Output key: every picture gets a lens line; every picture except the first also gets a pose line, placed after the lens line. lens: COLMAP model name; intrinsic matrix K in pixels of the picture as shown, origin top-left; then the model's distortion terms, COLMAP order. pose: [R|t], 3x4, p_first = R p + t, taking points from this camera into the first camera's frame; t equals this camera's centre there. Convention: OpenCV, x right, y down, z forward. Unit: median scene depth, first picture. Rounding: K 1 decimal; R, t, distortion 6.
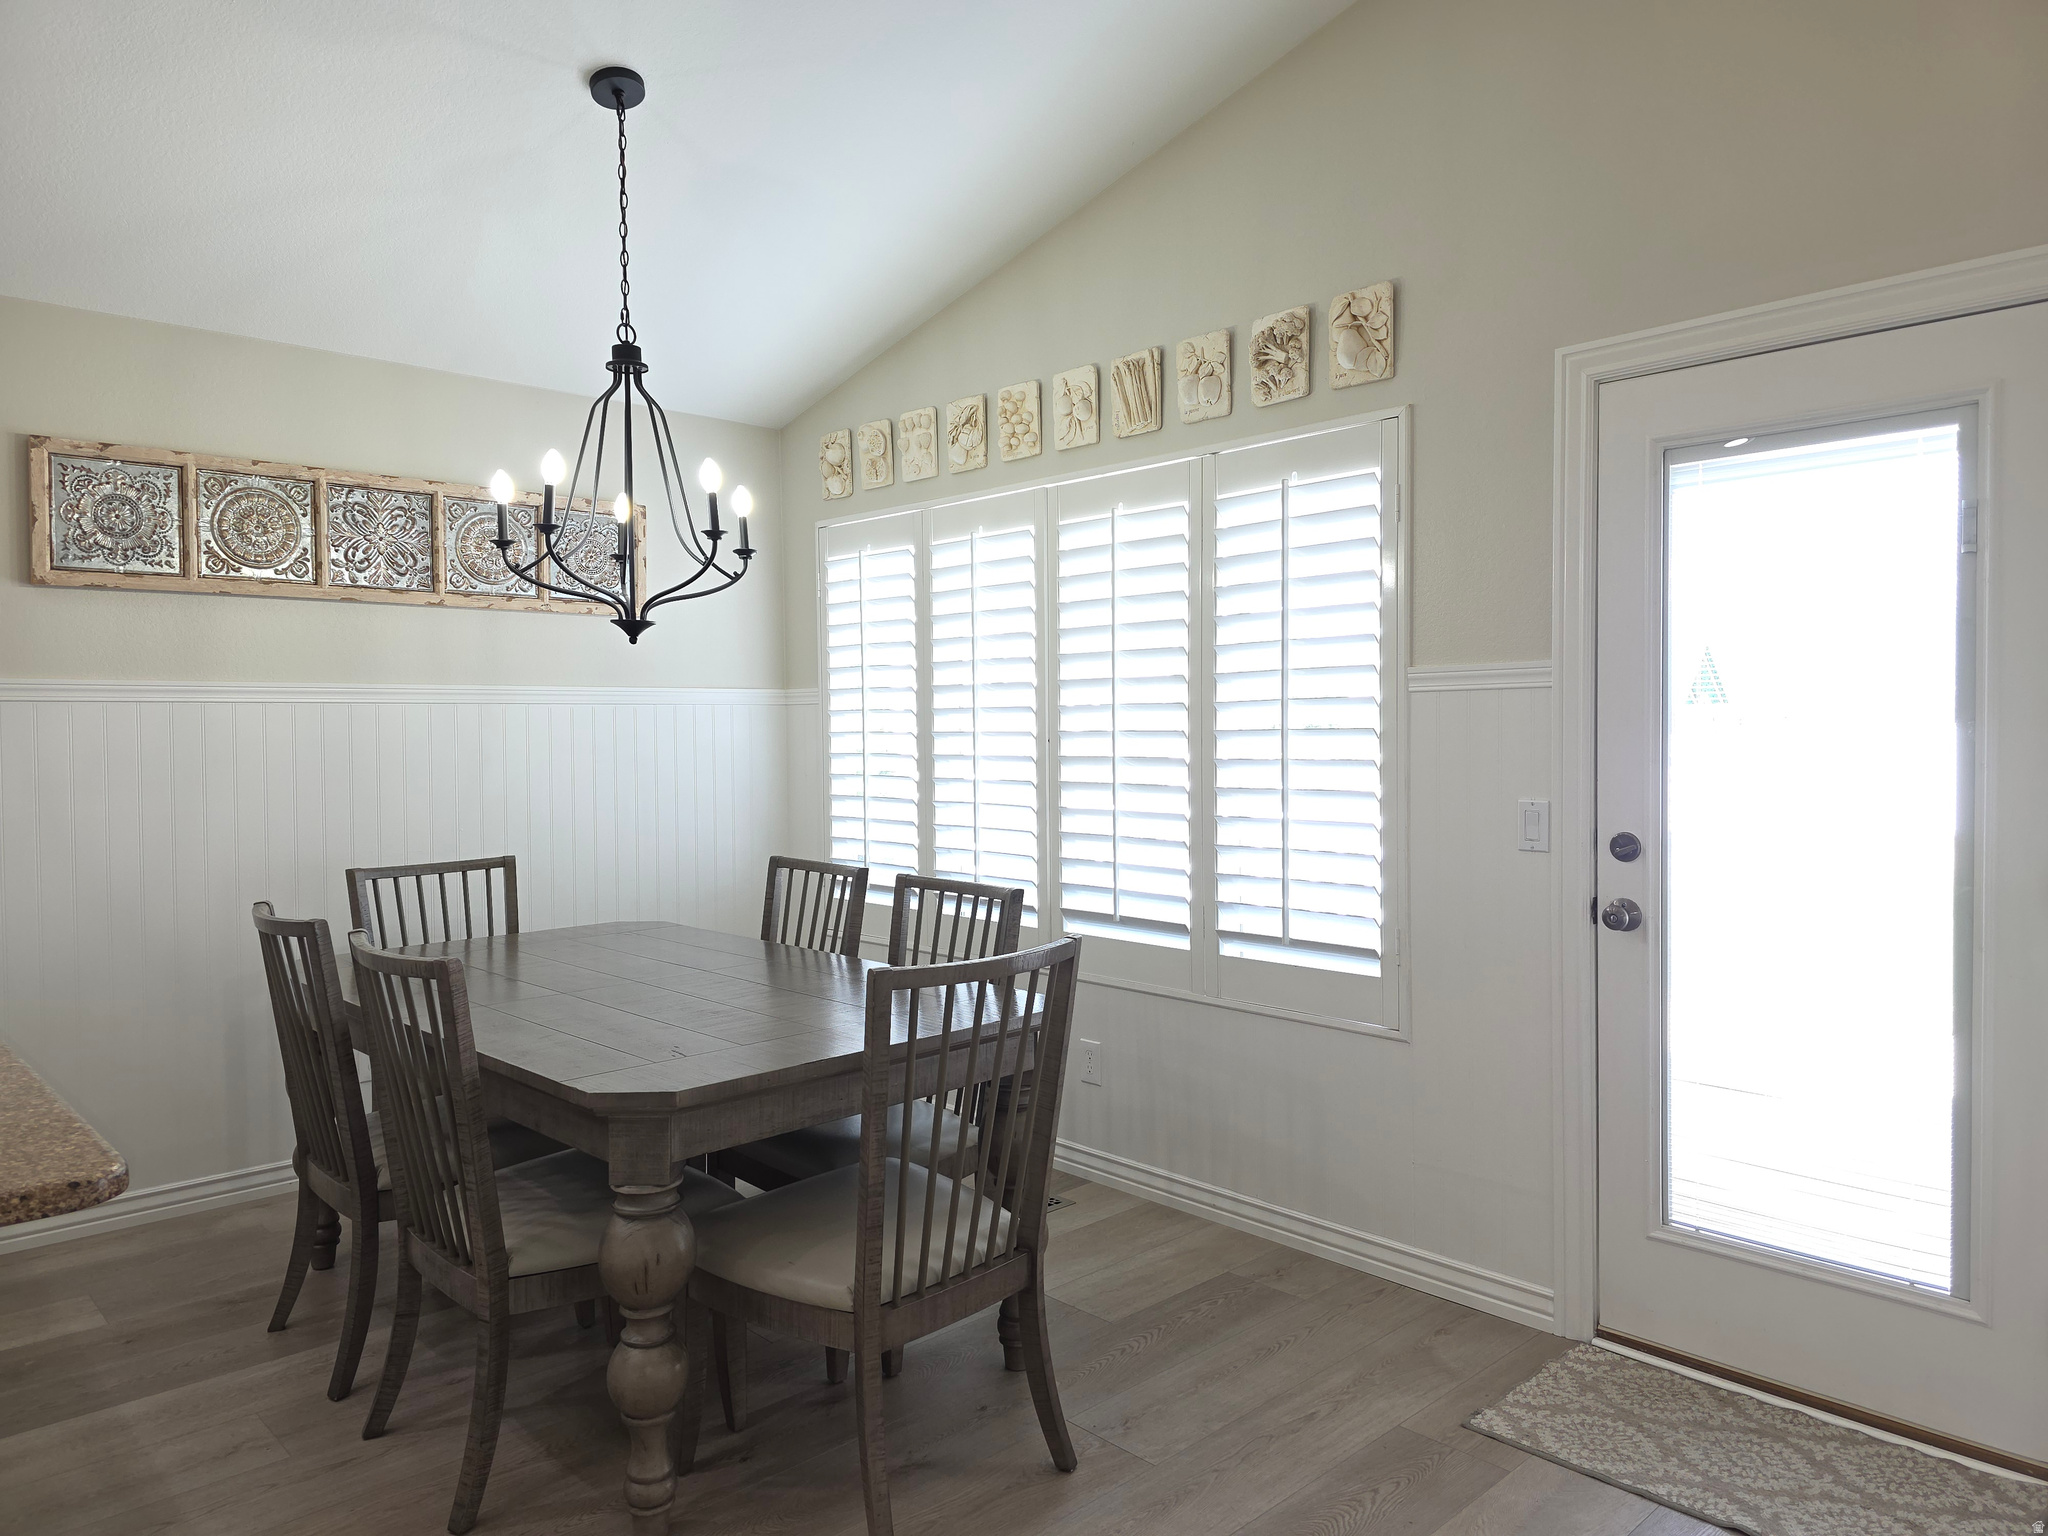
lens RADIAL K [[1369.2, 0, 1030.6], [0, 1369.2, 757.0], [0, 0, 1]] dist [0.062063, -0.056487]
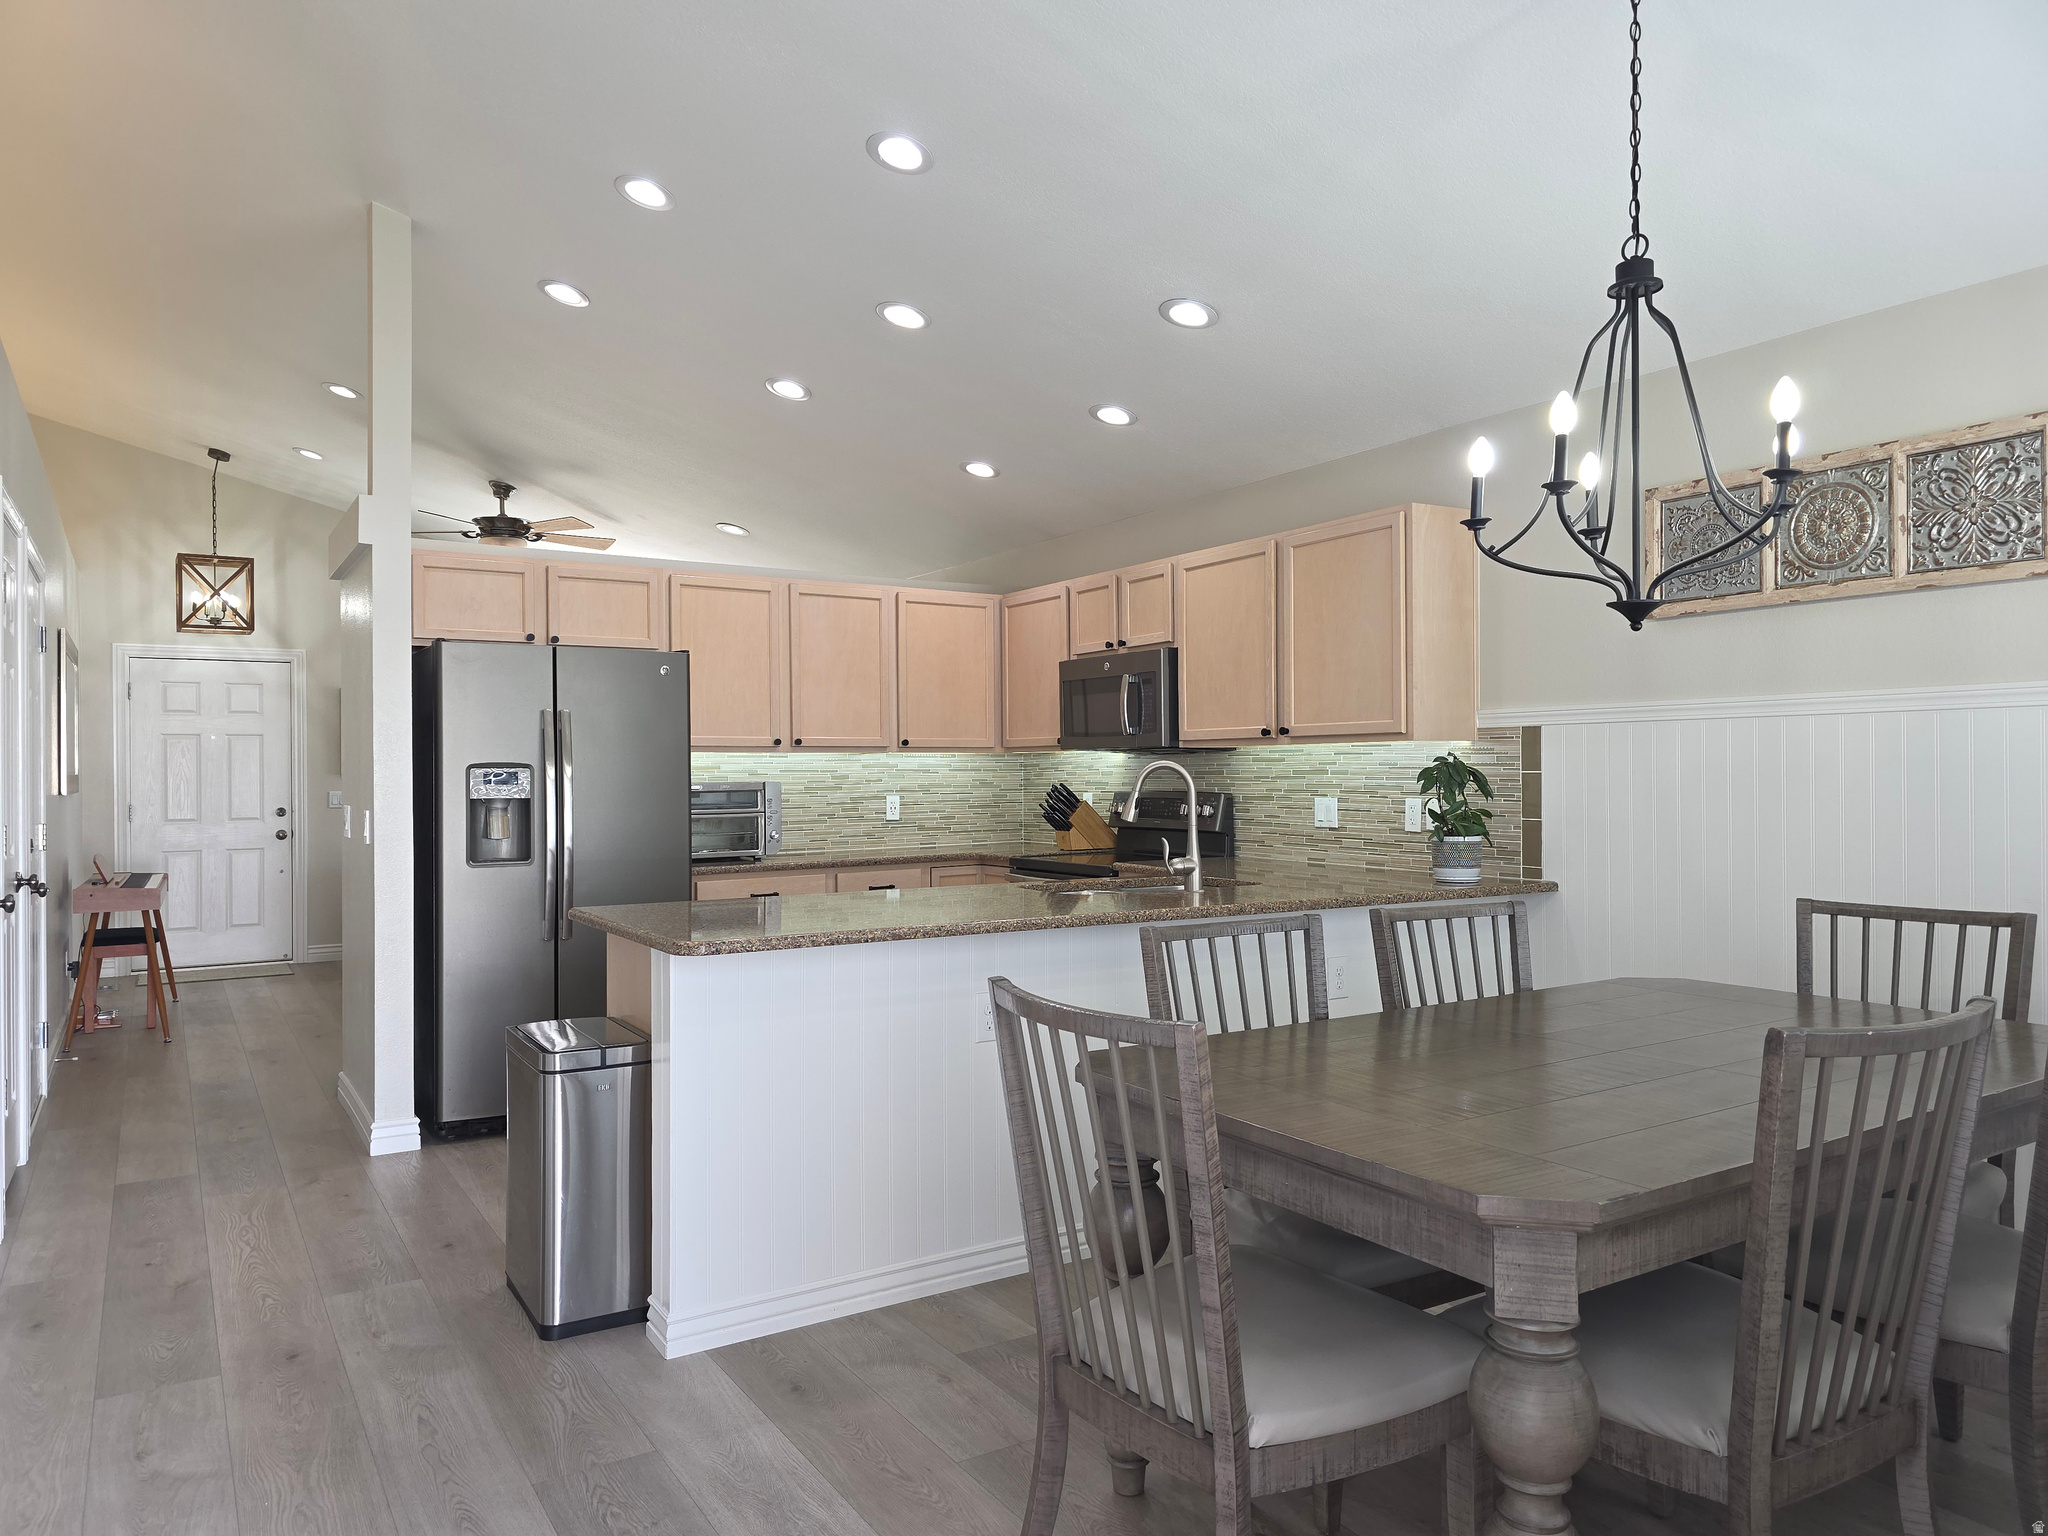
lens RADIAL K [[1356.0, 0, 1024.0], [0, 1356.0, 768.0], [0, 0, 1]] dist [0.062869, -0.073500]
pose [[-0.213926, 0.006653, -0.976827, 0.462742], [-0.012743, 0.999873, 0.009600, -0.005154], [0.976767, 0.014501, -0.213814, 0.676422]]
